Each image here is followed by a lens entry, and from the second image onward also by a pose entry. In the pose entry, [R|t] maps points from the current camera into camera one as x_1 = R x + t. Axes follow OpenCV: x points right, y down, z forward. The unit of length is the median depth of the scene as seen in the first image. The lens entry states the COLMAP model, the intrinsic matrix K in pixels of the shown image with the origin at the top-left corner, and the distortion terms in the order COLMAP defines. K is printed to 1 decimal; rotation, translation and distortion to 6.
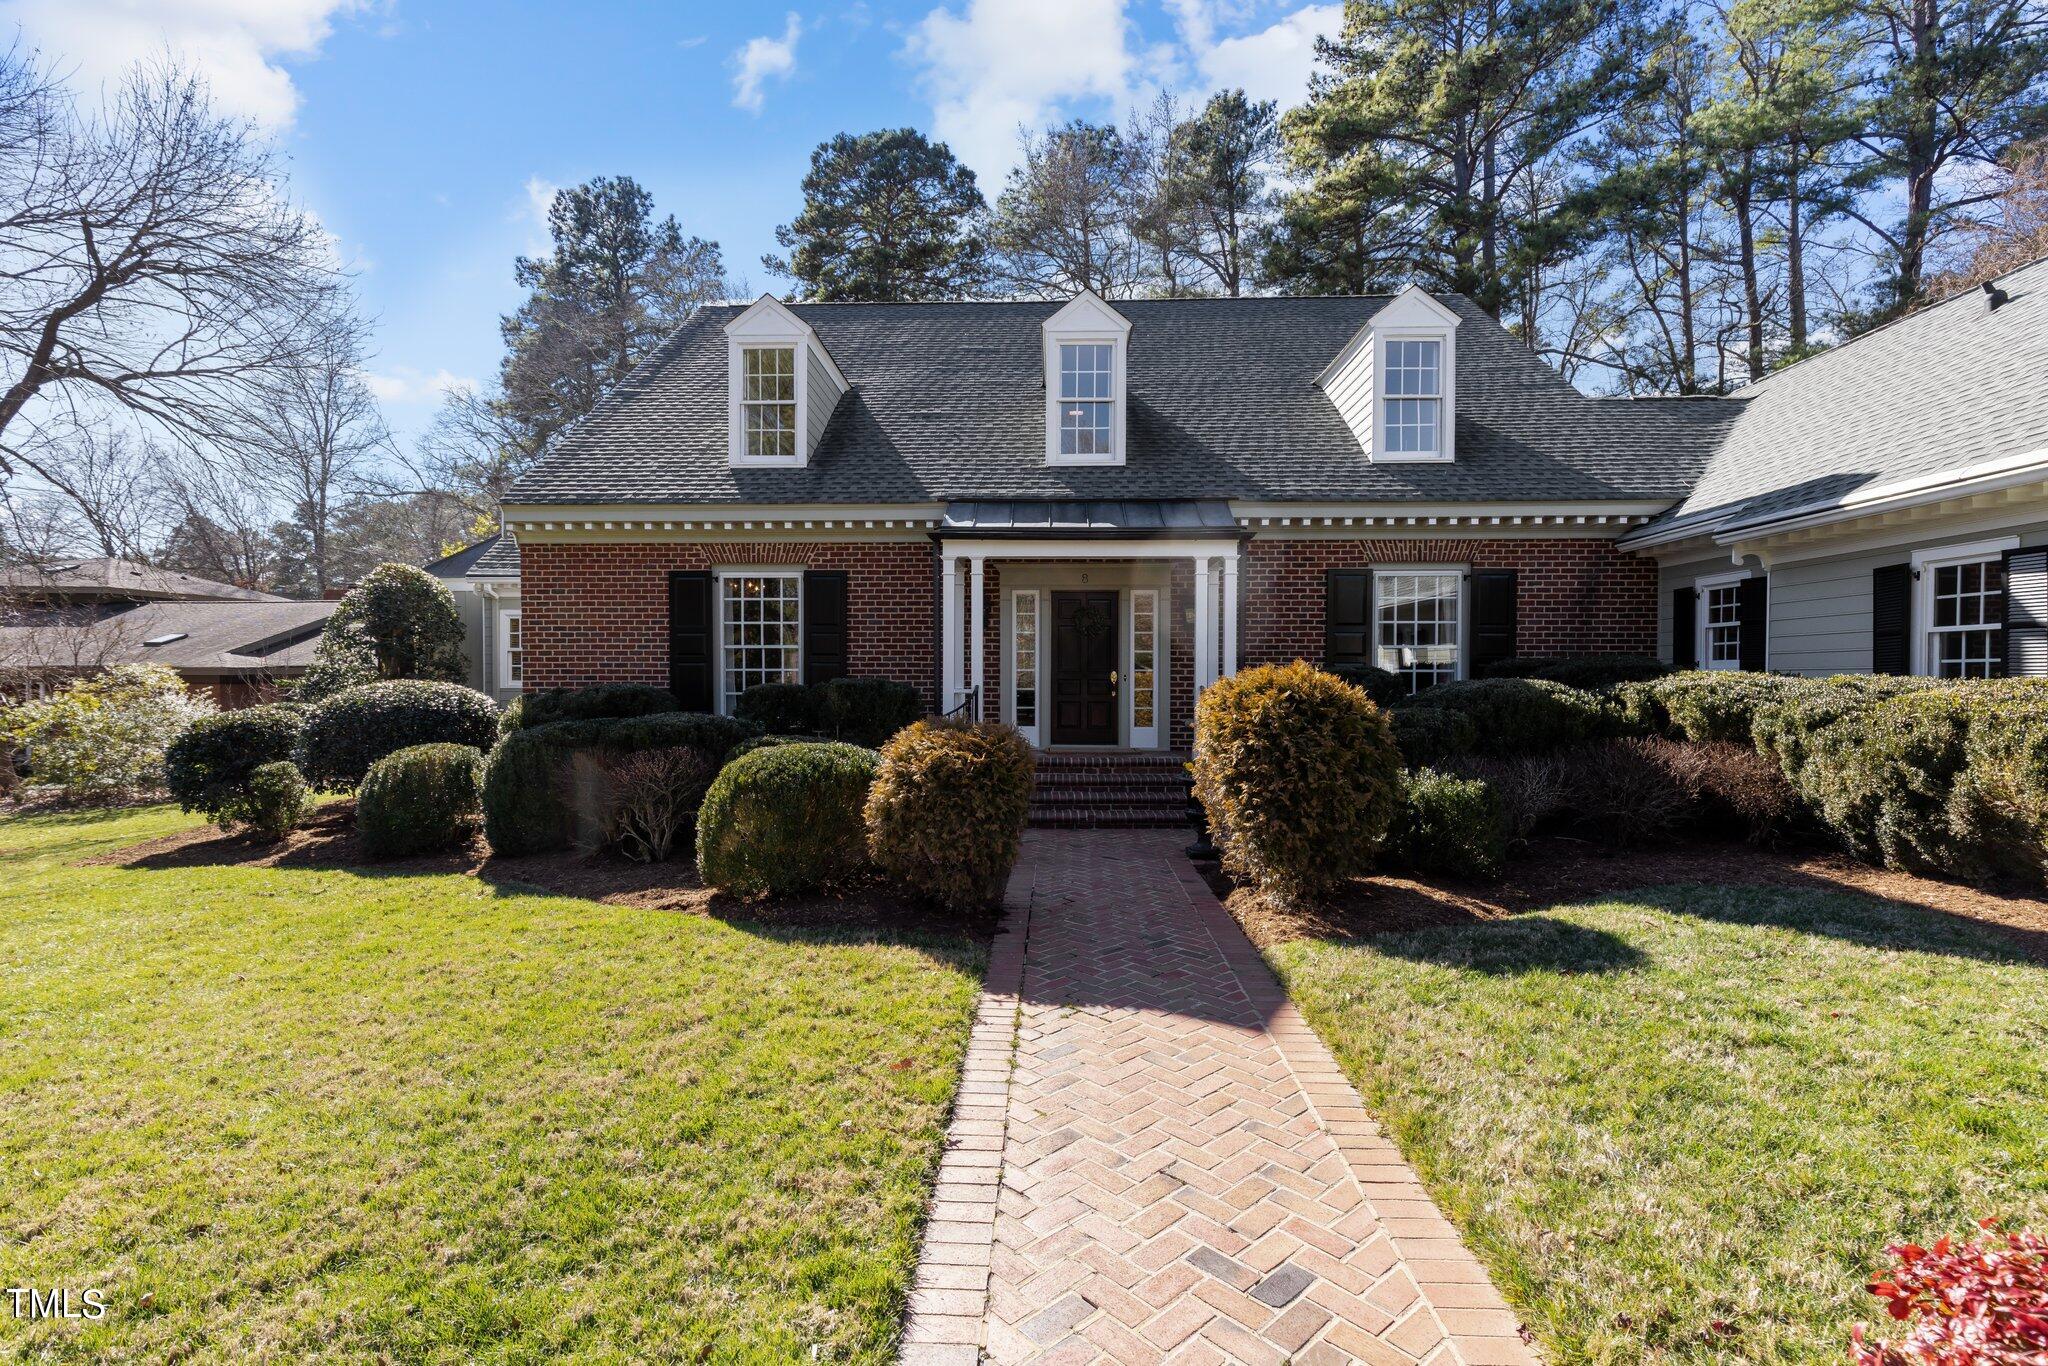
lens RADIAL K [[926.3, 0, 1034.0], [0, 926.3, 689.8], [0, 0, 1]] dist [0.003380, 0.000797]
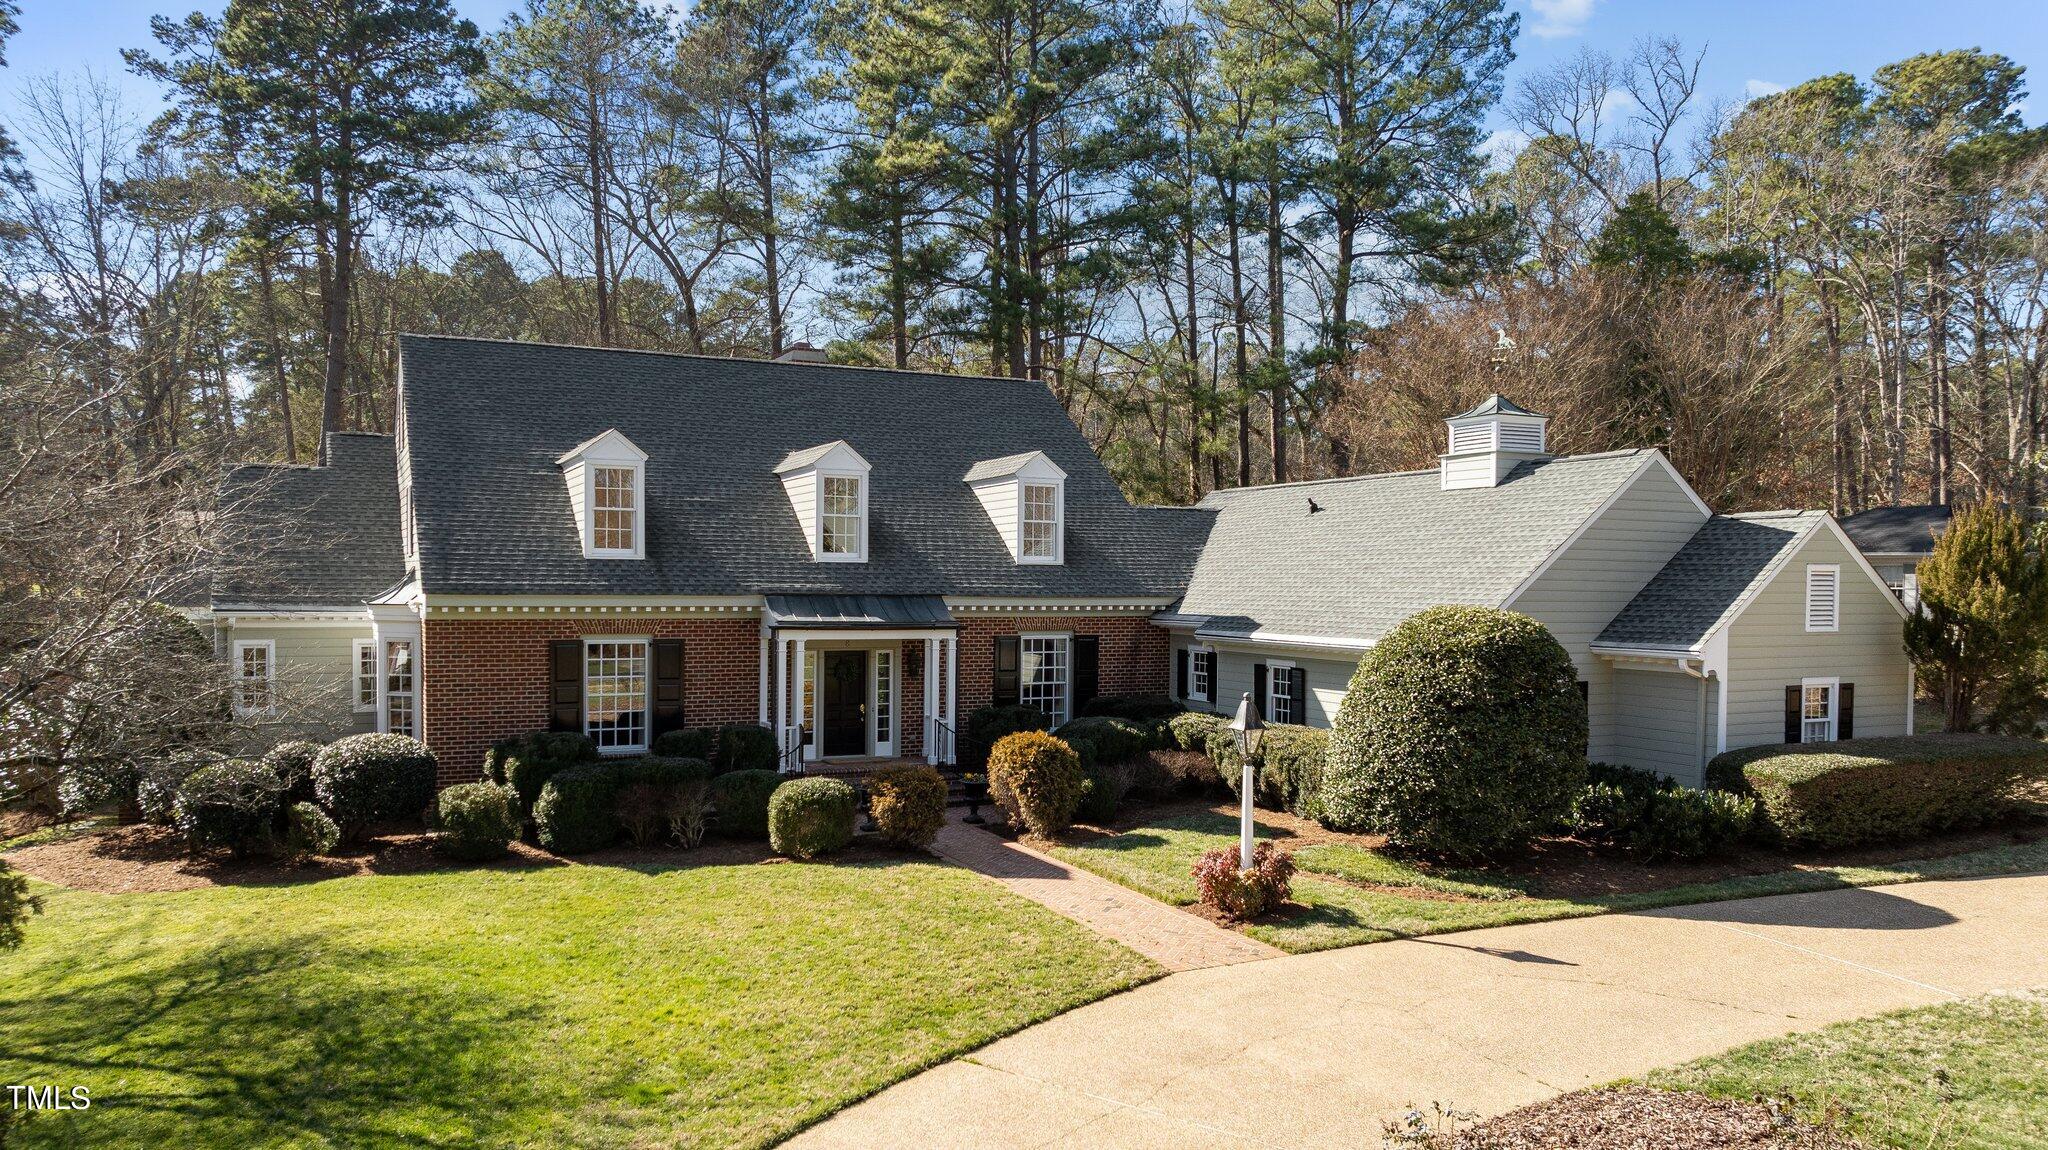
lens RADIAL K [[1456.4, 0, 1006.7], [0, 1456.4, 575.2], [0, 0, 1]] dist [0.003351, 0.004645]
pose [[0.885326, 0.005564, 0.464938, -0.805136], [-0.003738, 0.999981, -0.004850, -0.219499], [-0.464956, 0.002556, 0.885330, -1.181626]]
